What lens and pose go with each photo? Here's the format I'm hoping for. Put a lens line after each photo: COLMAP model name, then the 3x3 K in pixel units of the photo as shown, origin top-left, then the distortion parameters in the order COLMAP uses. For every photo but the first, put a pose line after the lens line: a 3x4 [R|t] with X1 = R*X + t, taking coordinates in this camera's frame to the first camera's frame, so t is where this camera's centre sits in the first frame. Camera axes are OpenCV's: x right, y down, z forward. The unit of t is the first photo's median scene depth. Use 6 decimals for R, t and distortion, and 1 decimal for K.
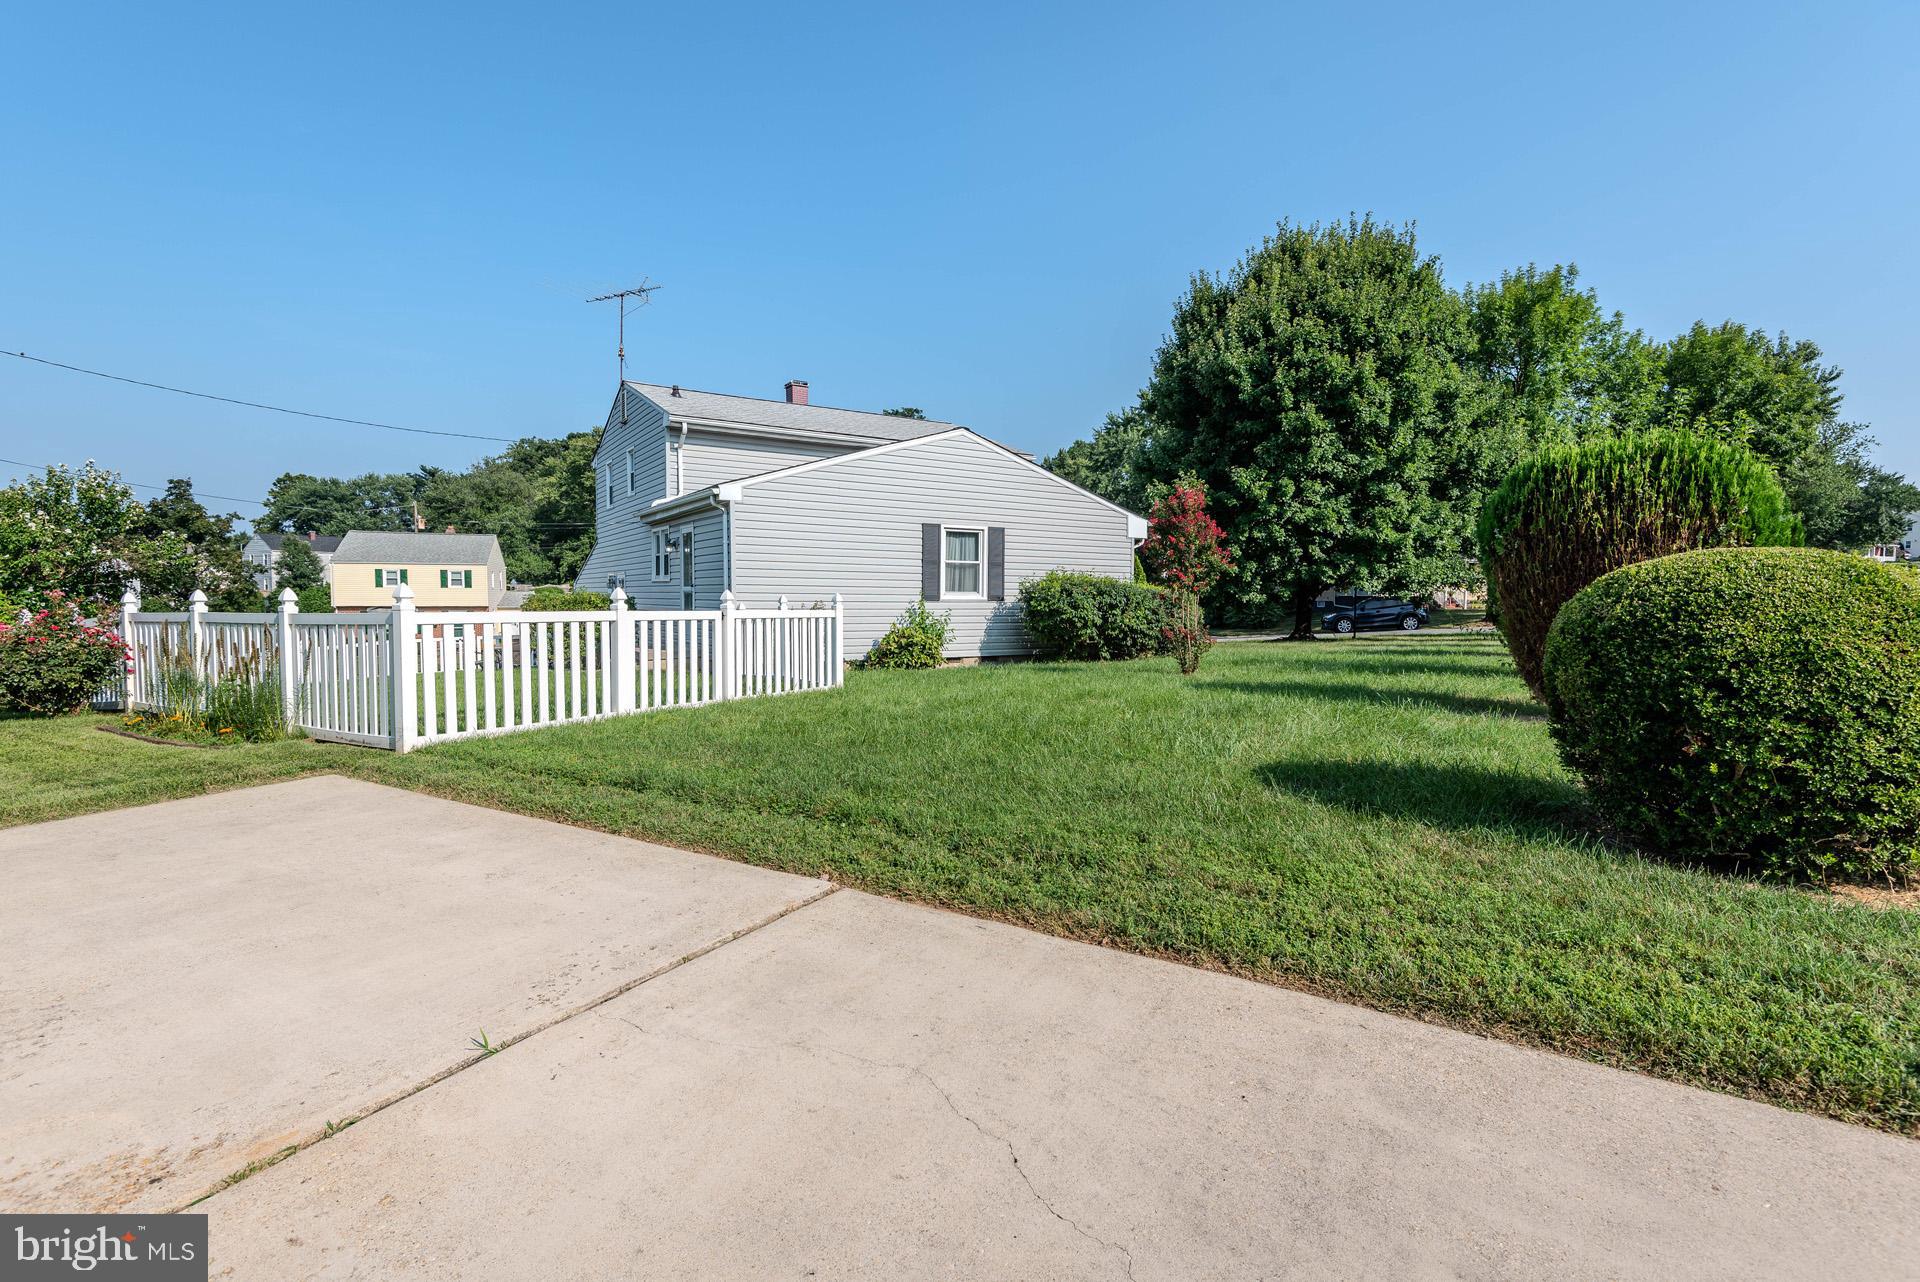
lens RADIAL K [[895.7, 0, 967.8], [0, 895.7, 664.1], [0, 0, 1]] dist [0.015110, 0.002558]
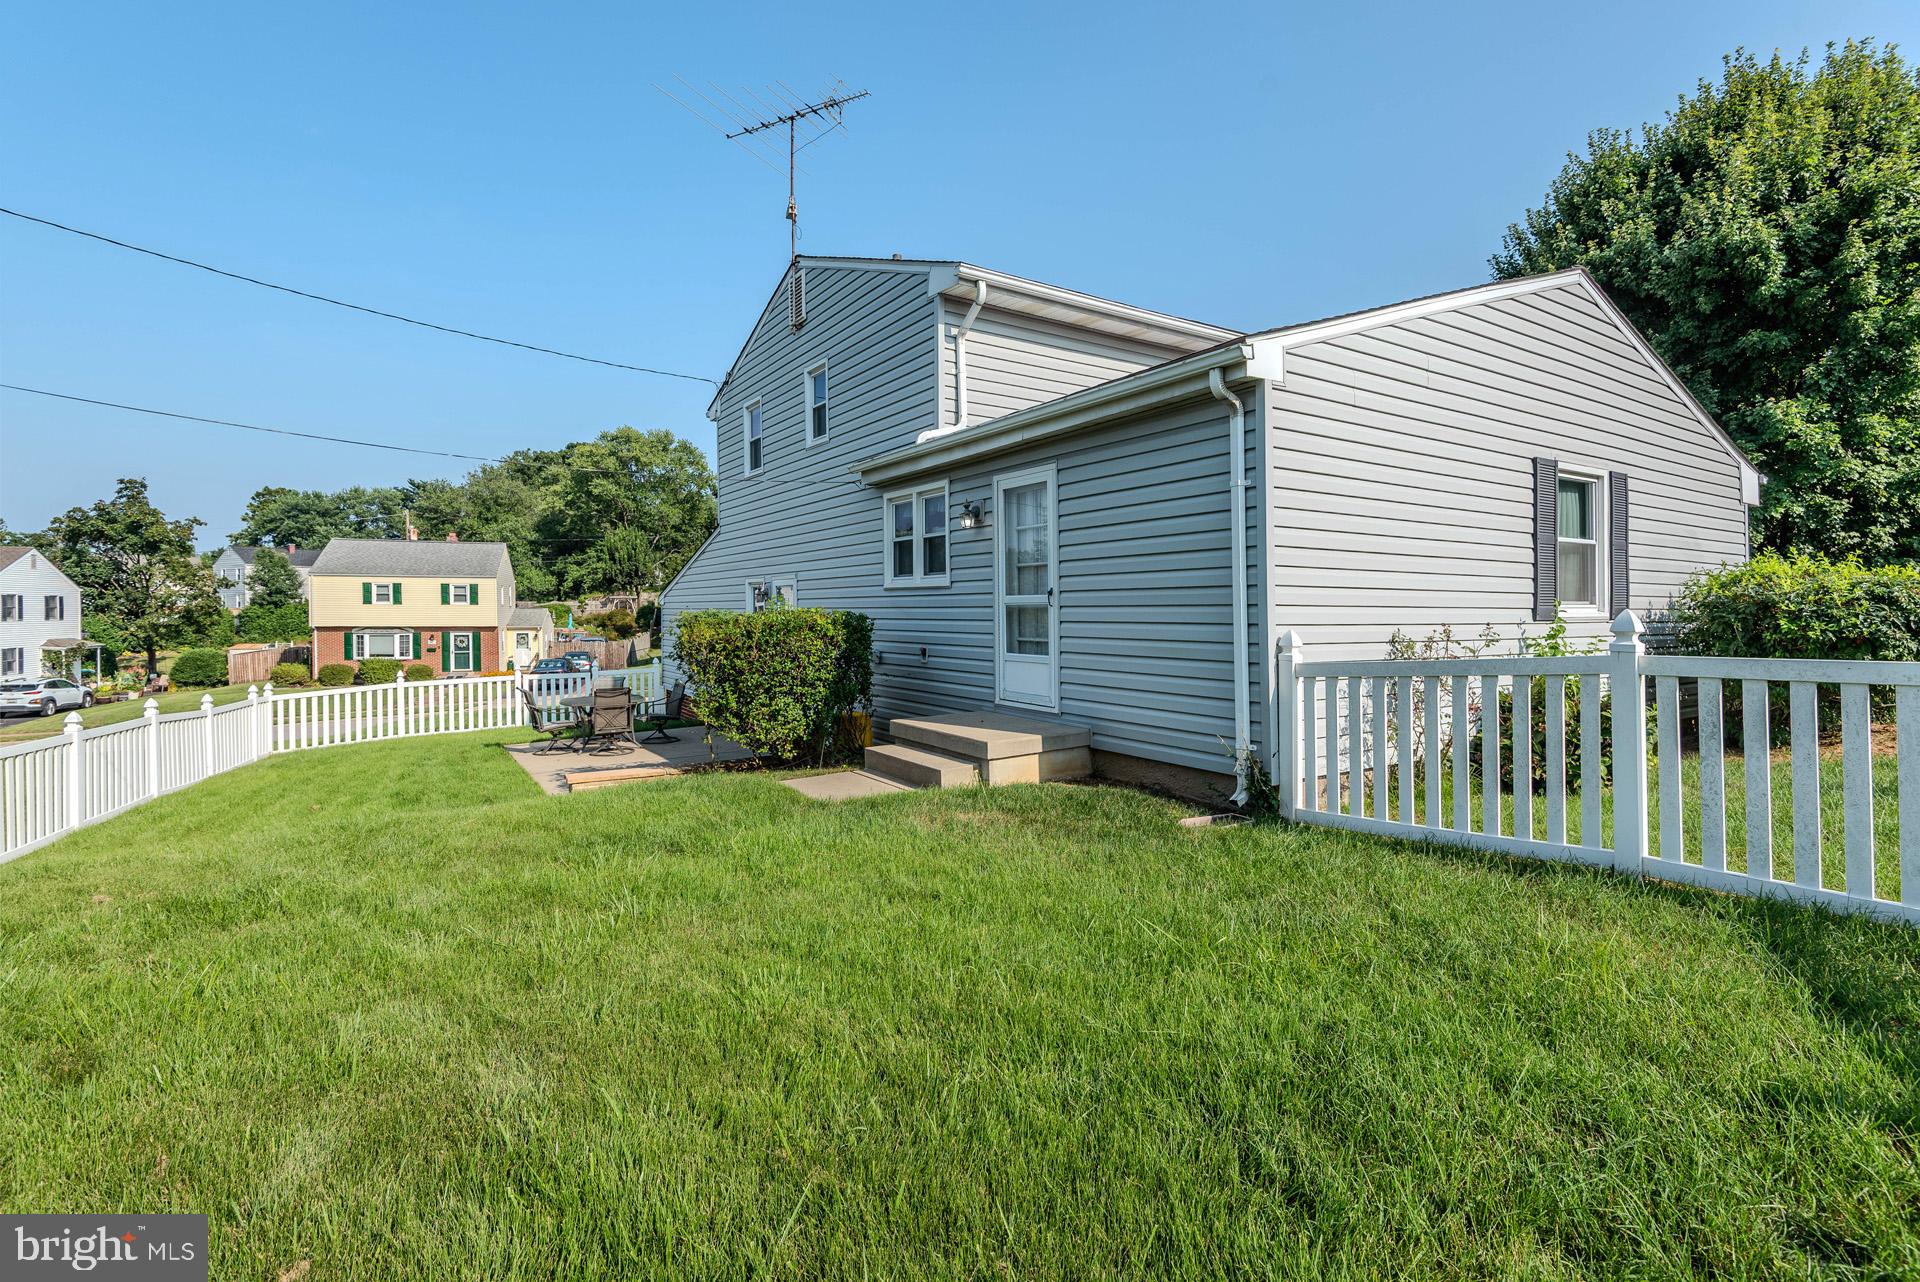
lens RADIAL K [[895.7, 0, 958.7], [0, 895.7, 644.4], [0, 0, 1]] dist [0.015110, 0.002558]
pose [[0.999957, -0.003857, 0.008408, -0.083745], [0.004195, 0.999171, -0.040499, -0.009113], [-0.008245, 0.040533, 0.999144, 0.120997]]
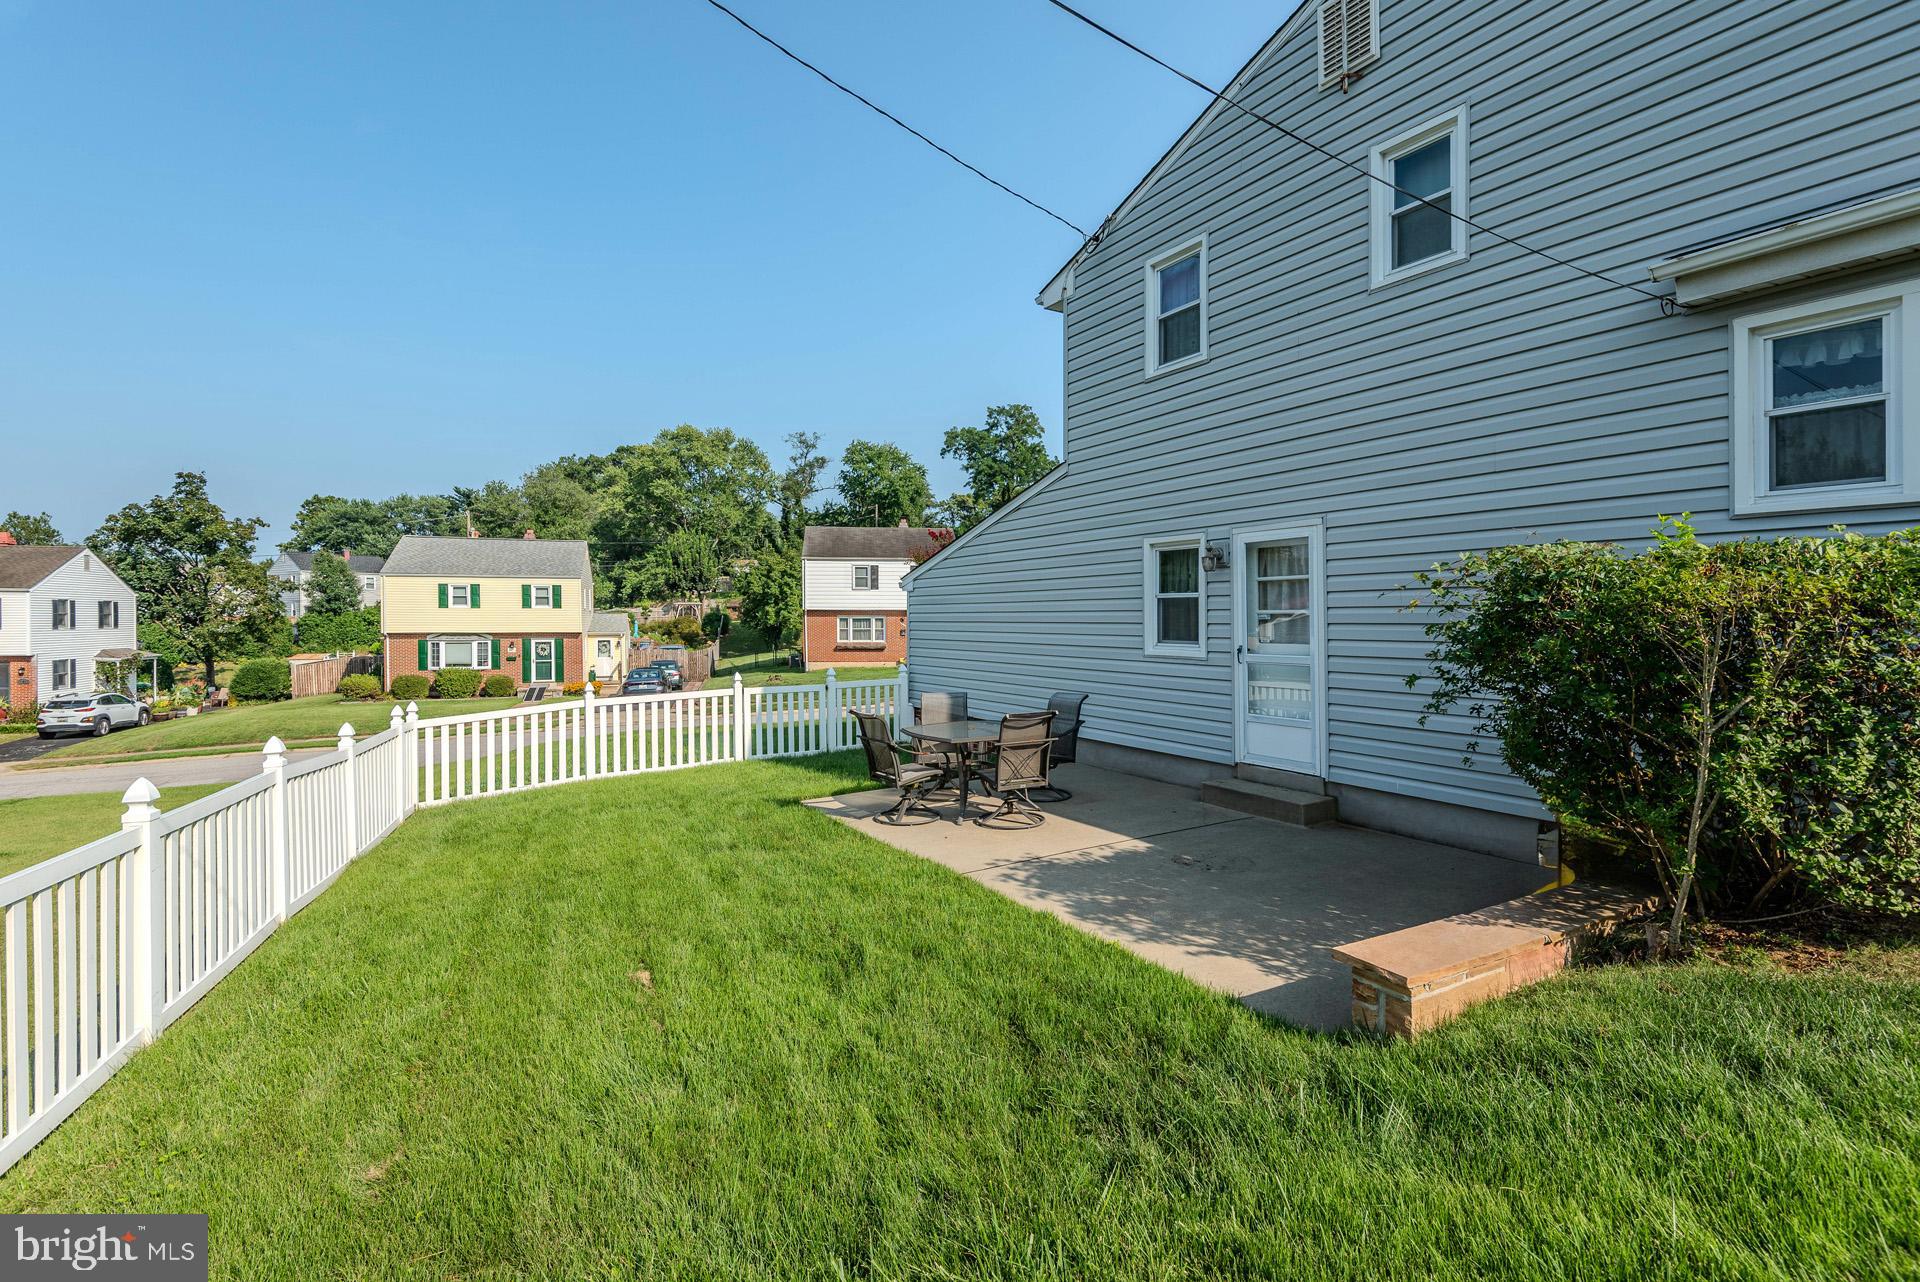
lens RADIAL K [[895.7, 0, 949.7], [0, 895.7, 645.5], [0, 0, 1]] dist [0.015110, 0.002558]
pose [[0.999618, -0.009597, -0.025903, -0.160226], [0.008317, 0.998762, -0.049049, -0.010750], [0.026342, 0.048815, 0.998460, 0.198934]]
